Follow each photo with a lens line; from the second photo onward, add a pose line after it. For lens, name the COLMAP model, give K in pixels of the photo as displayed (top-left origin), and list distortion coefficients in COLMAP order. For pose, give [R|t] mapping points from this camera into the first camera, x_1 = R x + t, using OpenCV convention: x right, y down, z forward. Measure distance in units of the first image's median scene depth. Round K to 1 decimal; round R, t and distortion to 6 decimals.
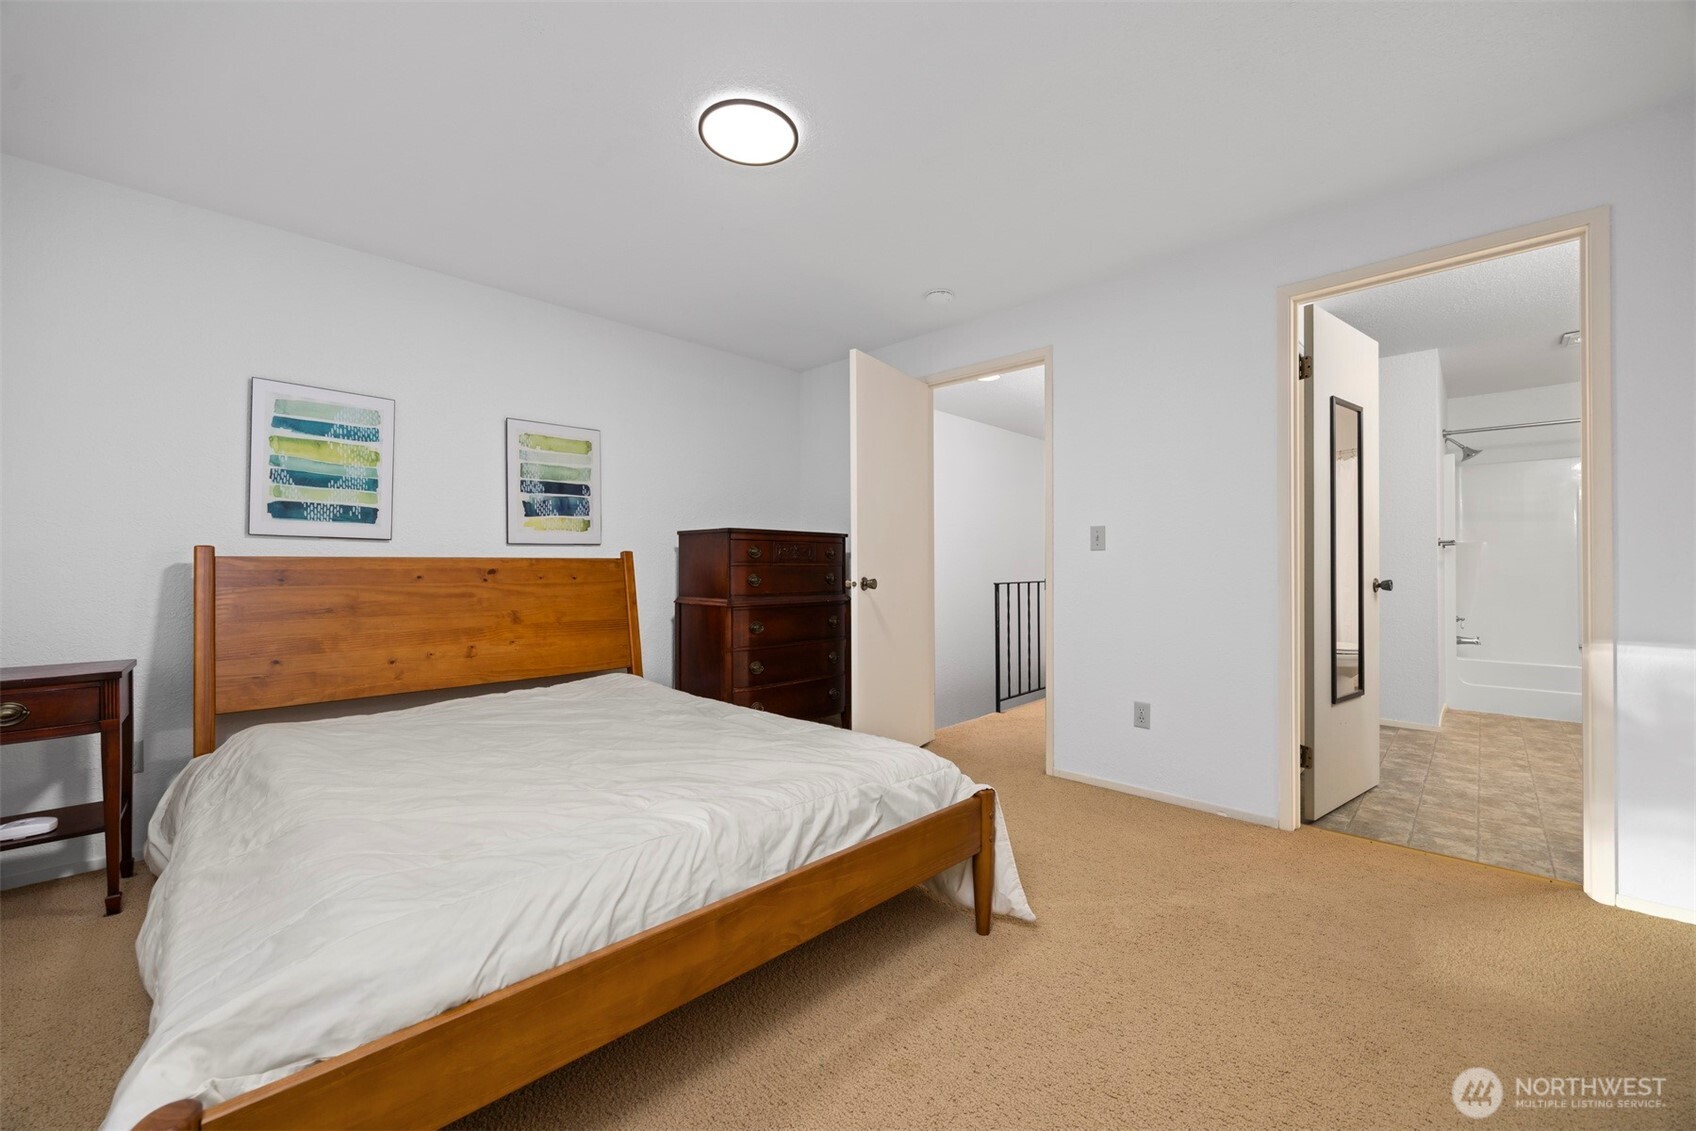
lens RADIAL K [[655.3, 0, 861.5], [0, 655.3, 568.4], [0, 0, 1]] dist [-0.001993, -0.000247]
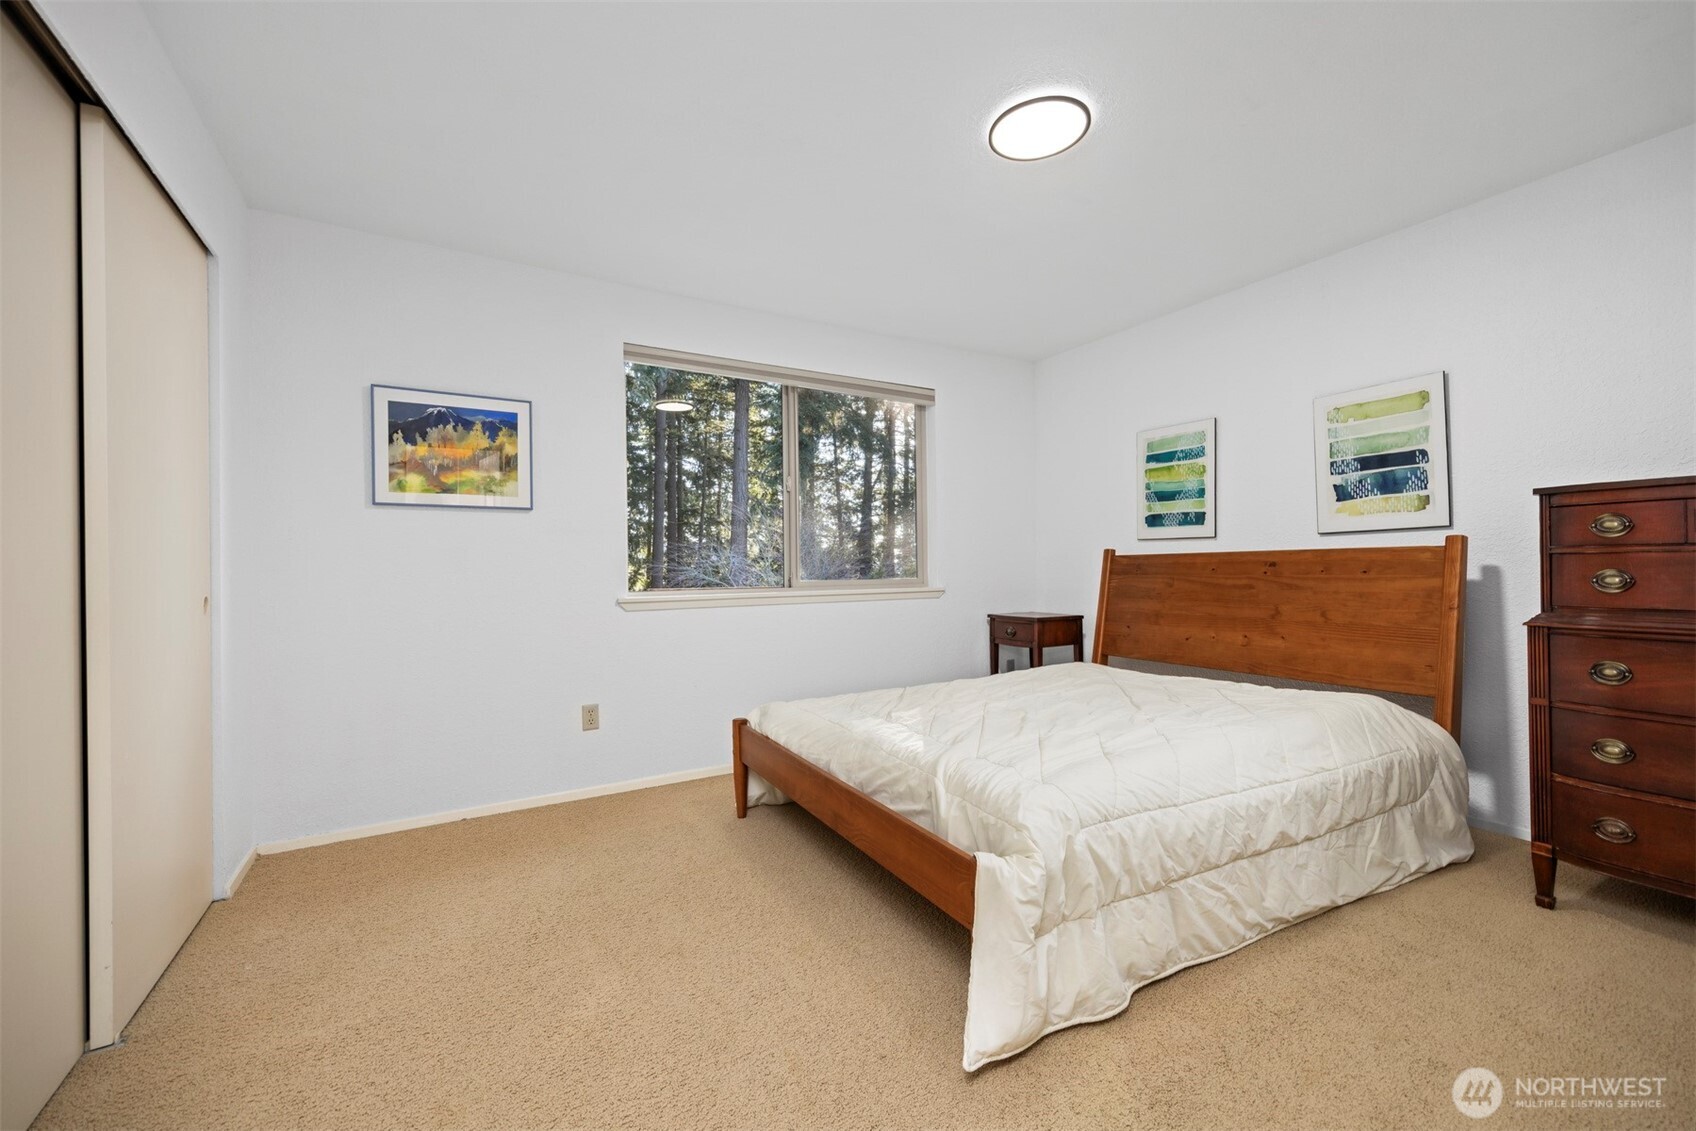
lens RADIAL K [[687.0, 0, 846.4], [0, 687.0, 567.9], [0, 0, 1]] dist [0.006369, -0.000229]
pose [[-0.268355, 0.006579, -0.963298, 0.655310], [0.013886, 0.999899, 0.002961, -0.001789], [0.963220, -0.012582, -0.268419, 0.705351]]
